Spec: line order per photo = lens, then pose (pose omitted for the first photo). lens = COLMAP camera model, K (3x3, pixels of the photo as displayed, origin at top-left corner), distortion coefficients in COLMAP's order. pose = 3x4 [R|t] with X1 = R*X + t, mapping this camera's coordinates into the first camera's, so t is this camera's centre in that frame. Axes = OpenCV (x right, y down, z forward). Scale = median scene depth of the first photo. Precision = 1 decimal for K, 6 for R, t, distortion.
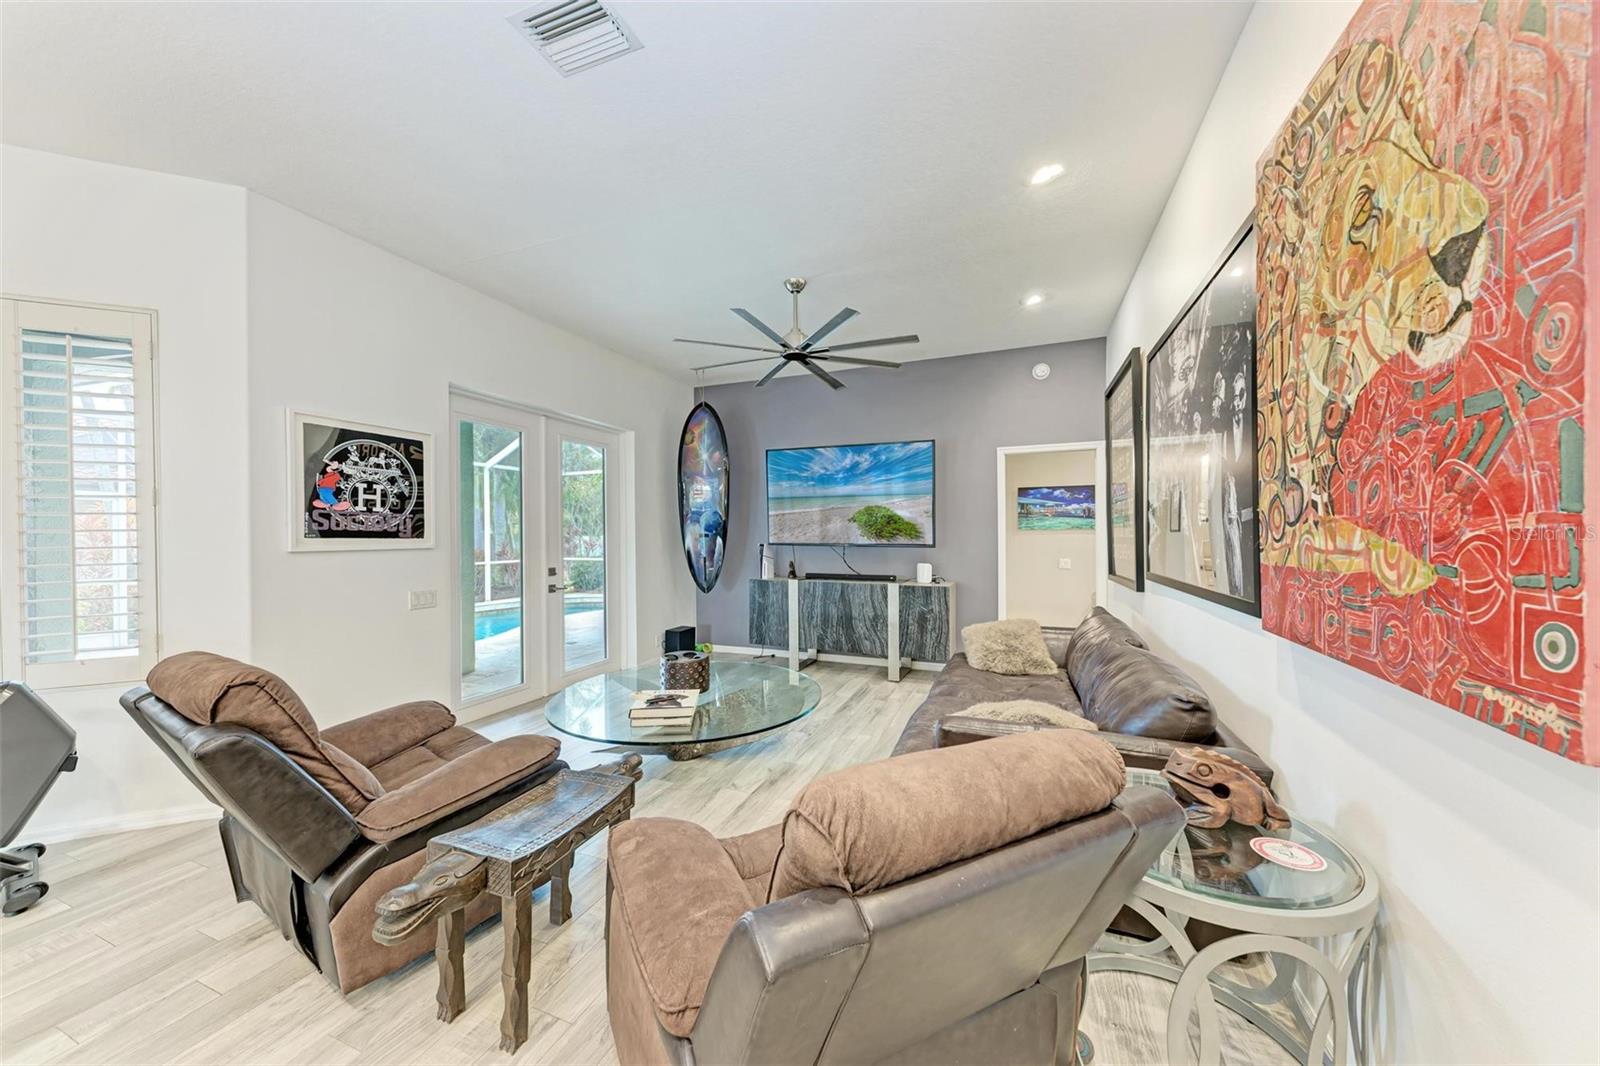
lens RADIAL K [[547.1, 0, 798.0], [0, 547.1, 533.3], [0, 0, 1]] dist [0.018557, -0.004664]
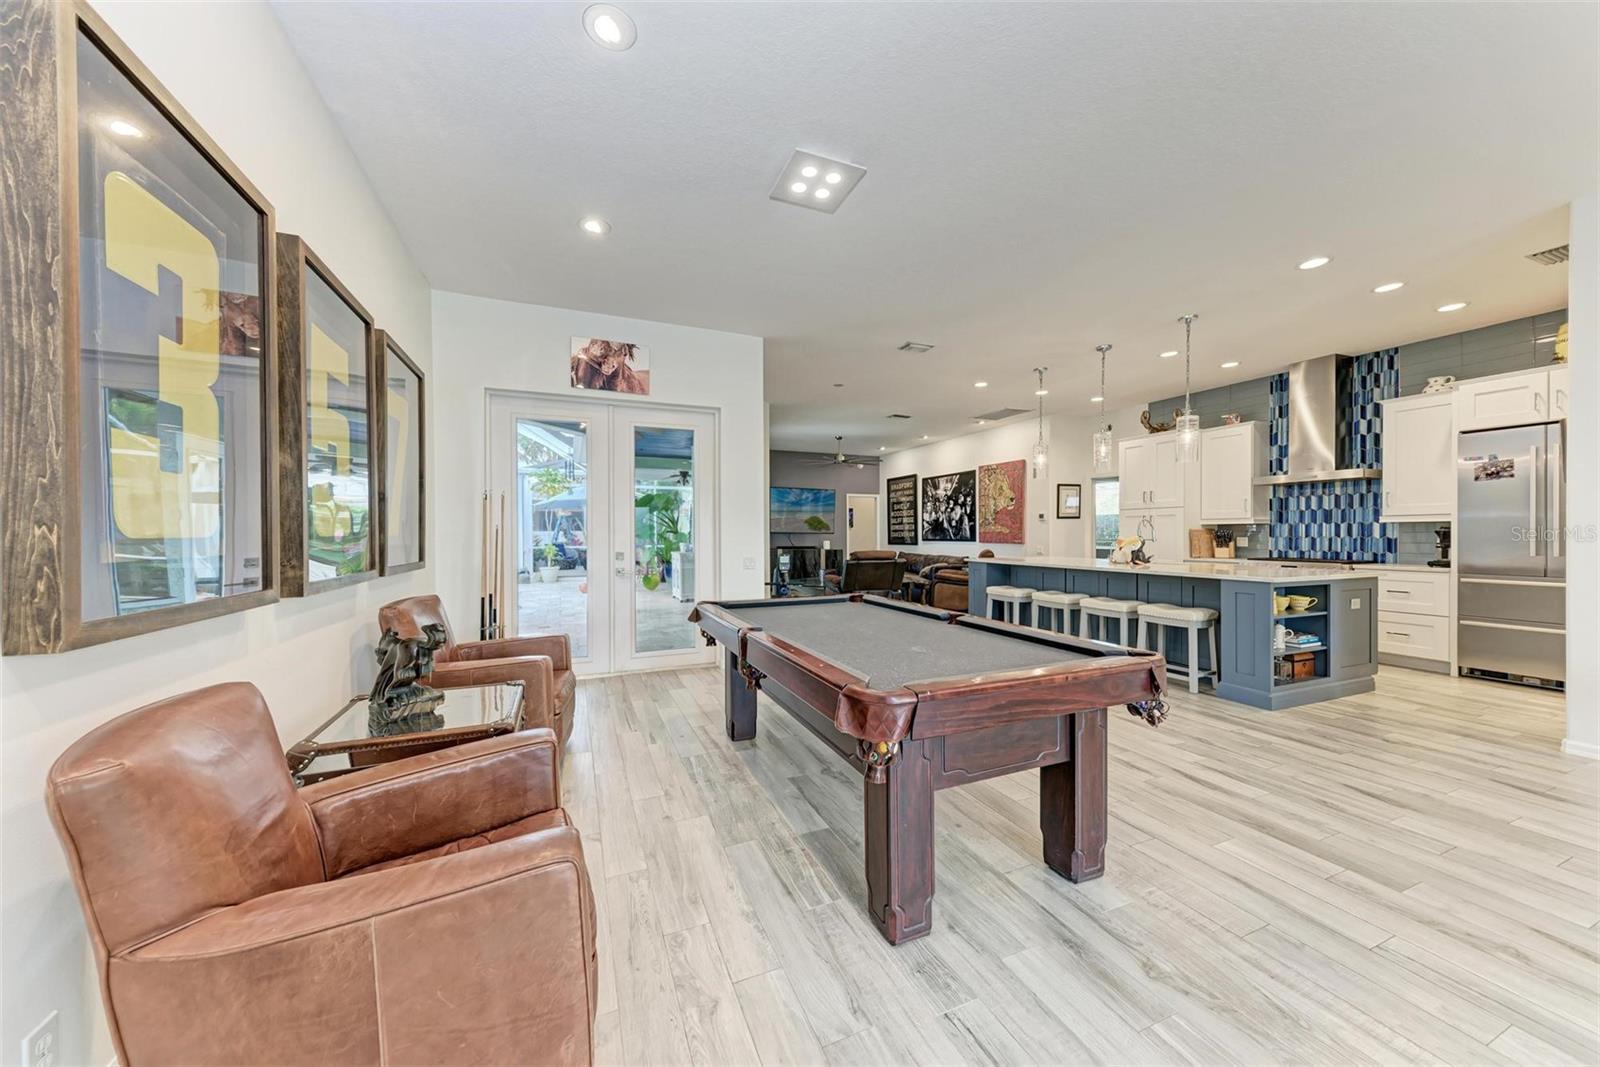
lens RADIAL K [[547.1, 0, 793.6], [0, 547.1, 535.8], [0, 0, 1]] dist [0.018557, -0.004664]
pose [[0.711798, 0.001668, 0.702383, -1.606496], [-0.002692, 0.999996, 0.000354, 0.034177], [-0.702379, -0.002143, 0.711800, -0.617122]]
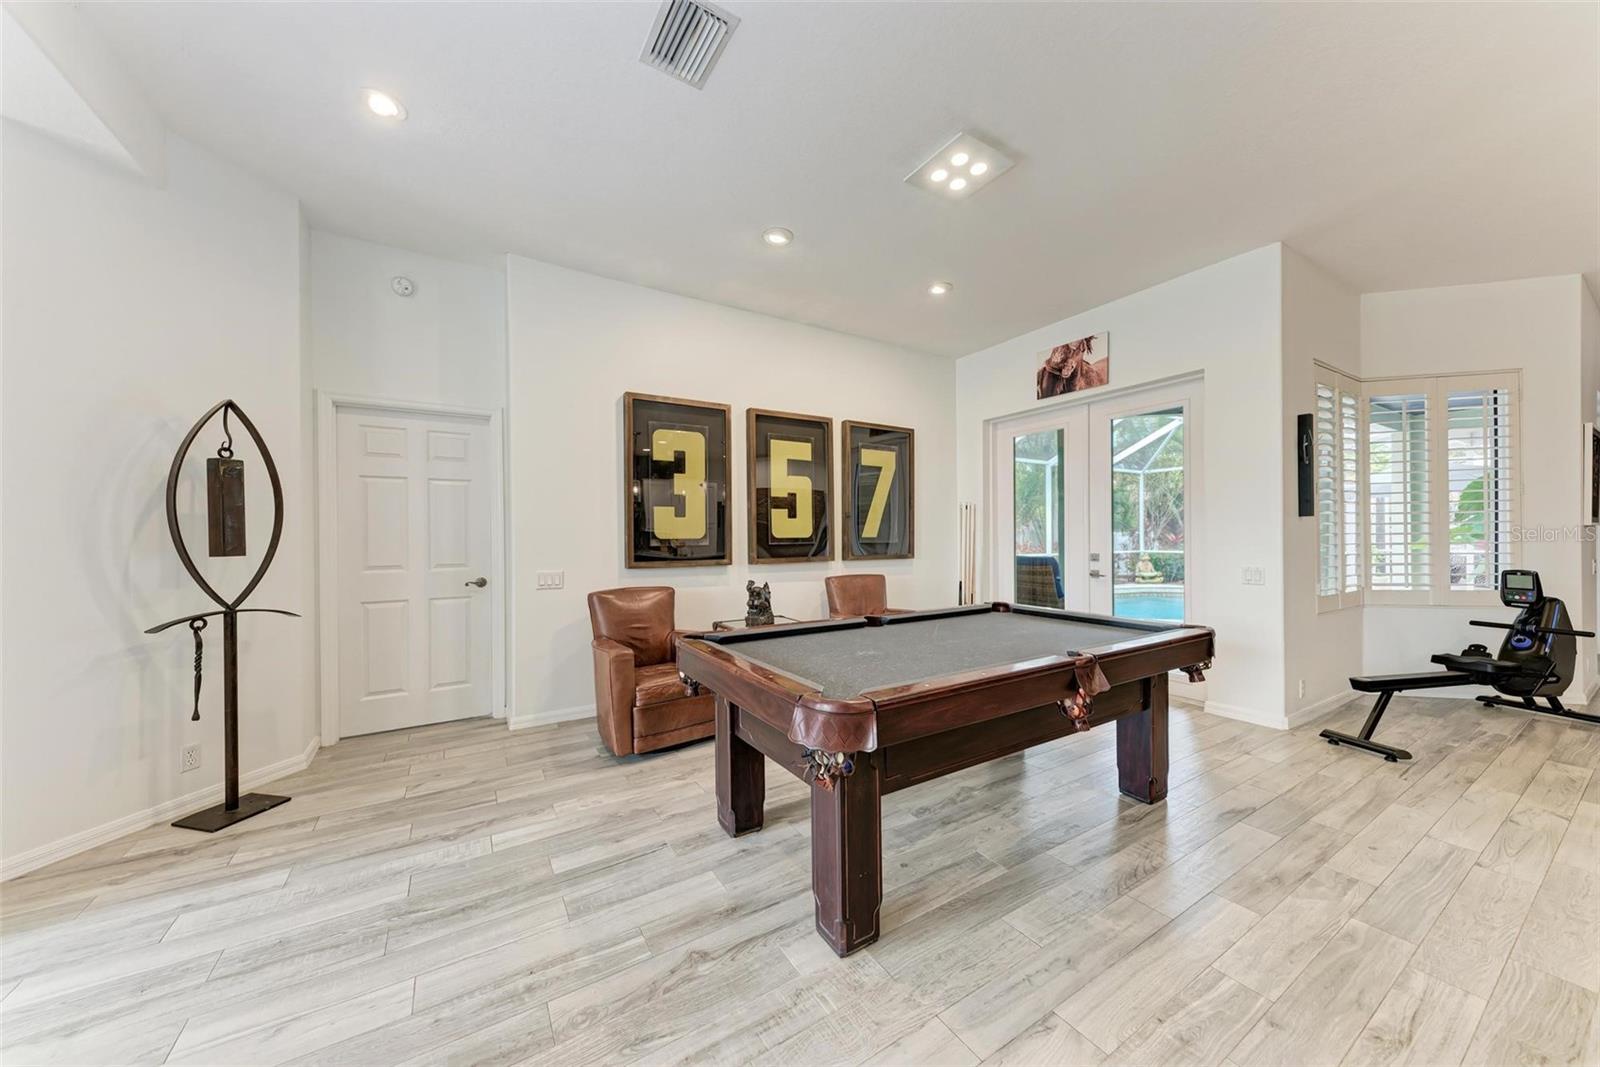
lens RADIAL K [[547.1, 0, 797.9], [0, 547.1, 539.2], [0, 0, 1]] dist [0.018557, -0.004664]
pose [[0.807649, 0.003902, -0.589651, -0.991694], [0.002466, 0.999947, 0.009994, 0.028523], [0.589659, -0.009526, 0.807596, -0.767021]]
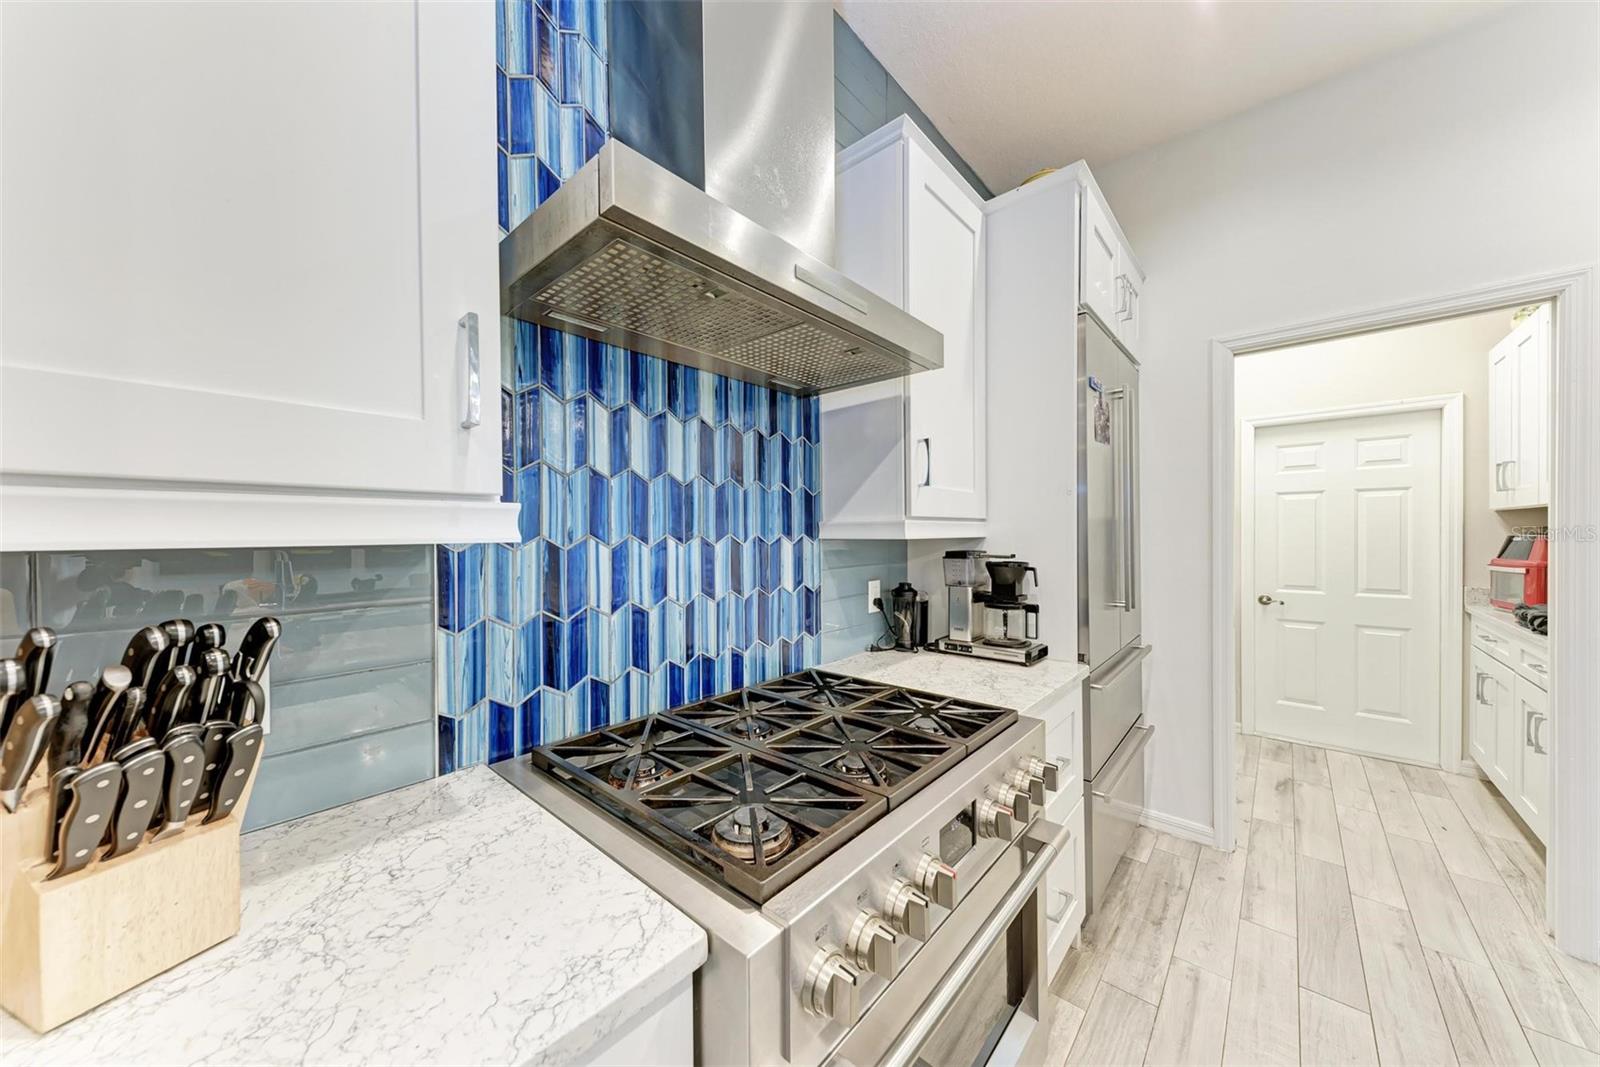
lens RADIAL K [[547.1, 0, 800.0], [0, 547.1, 532.6], [0, 0, 1]] dist [0.018557, -0.004664]
pose [[-0.944174, 0.018566, 0.328924, -0.063684], [0.016170, 0.999819, -0.010018, 0.003537], [-0.329050, -0.004140, -0.944303, -0.331409]]
